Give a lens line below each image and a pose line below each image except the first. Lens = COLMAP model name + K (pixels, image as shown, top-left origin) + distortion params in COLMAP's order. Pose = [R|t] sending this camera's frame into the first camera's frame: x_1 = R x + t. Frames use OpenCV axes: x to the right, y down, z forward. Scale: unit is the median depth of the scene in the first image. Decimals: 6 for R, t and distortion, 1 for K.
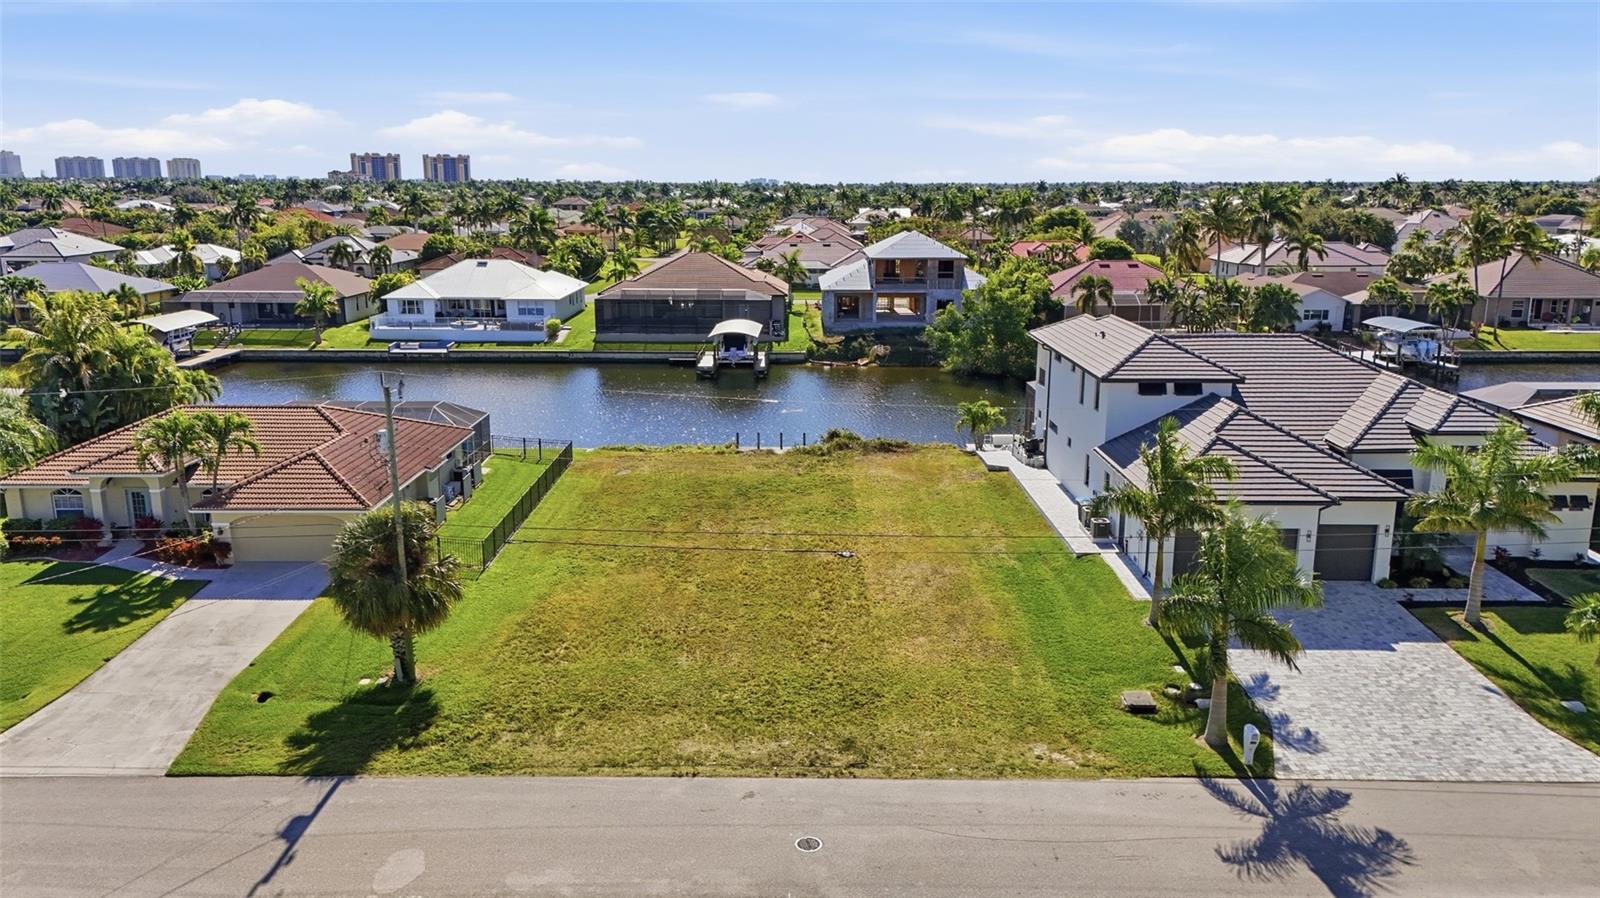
lens RADIAL K [[1138.8, 0, 800.4], [0, 1138.8, 451.0], [0, 0, 1]] dist [0.023863, -0.008924]
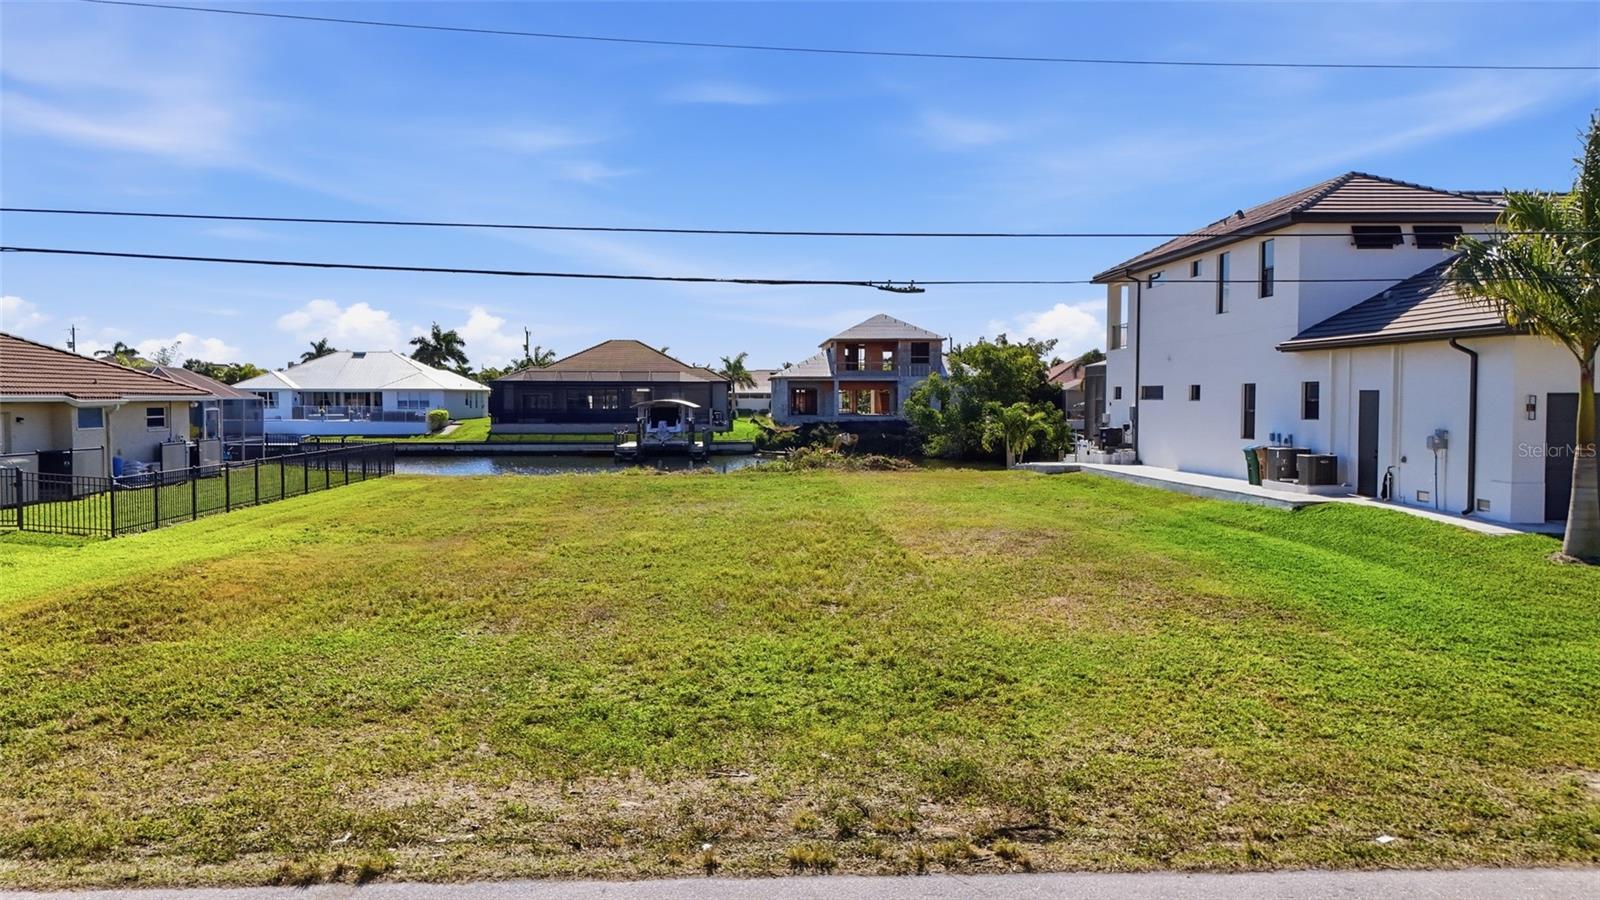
lens RADIAL K [[1138.8, 0, 797.1], [0, 1138.8, 444.1], [0, 0, 1]] dist [0.023863, -0.008924]
pose [[0.998803, -0.003851, 0.048771, -0.009006], [0.013125, 0.981444, -0.191297, 0.155464], [-0.047129, 0.191708, 0.980320, 0.476568]]
